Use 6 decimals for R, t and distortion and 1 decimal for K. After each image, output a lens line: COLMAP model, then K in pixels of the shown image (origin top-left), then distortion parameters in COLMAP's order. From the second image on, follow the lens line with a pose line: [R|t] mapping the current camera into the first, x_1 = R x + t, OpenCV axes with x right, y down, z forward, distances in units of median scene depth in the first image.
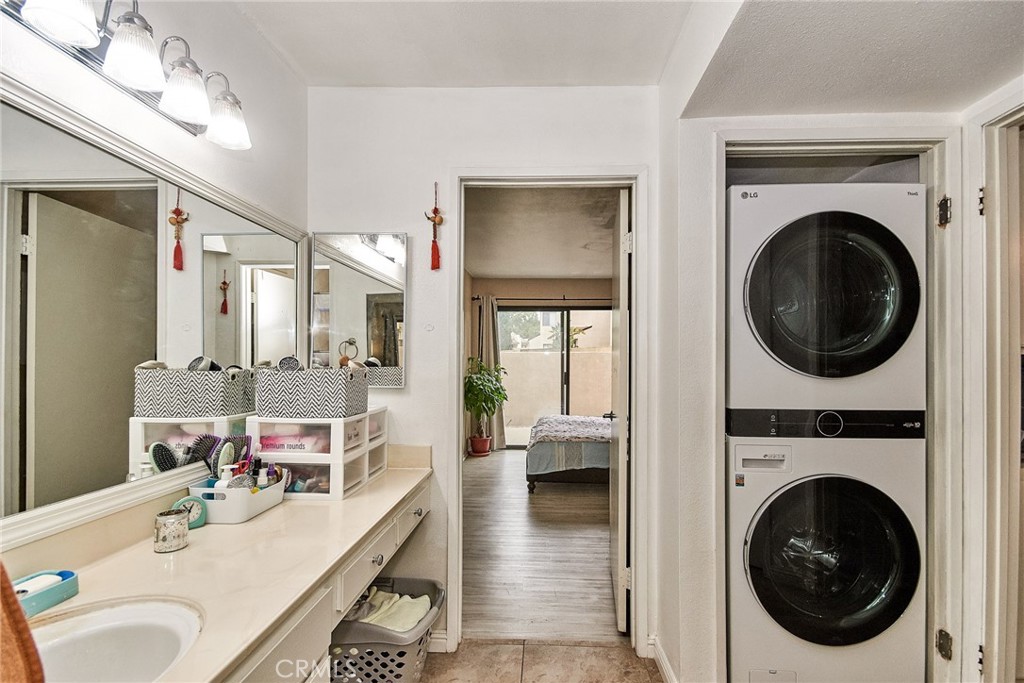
lens RADIAL K [[588.2, 0, 510.0], [0, 588.2, 362.6], [0, 0, 1]] dist [0.031682, -0.031717]
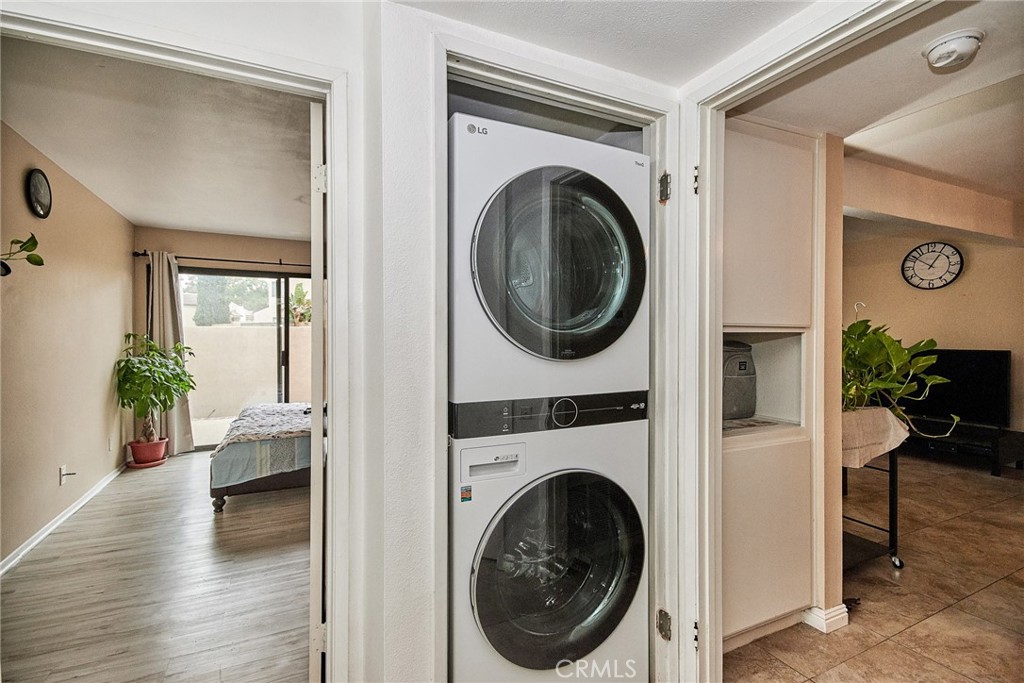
lens RADIAL K [[450.6, 0, 512.0], [0, 450.6, 341.5], [0, 0, 1]] dist [0.001476, 0.000058]
pose [[0.913774, -0.007354, 0.406156, 0.194651], [0.000468, 0.999855, 0.017050, -0.011822], [-0.406222, -0.015390, 0.913645, 0.414572]]
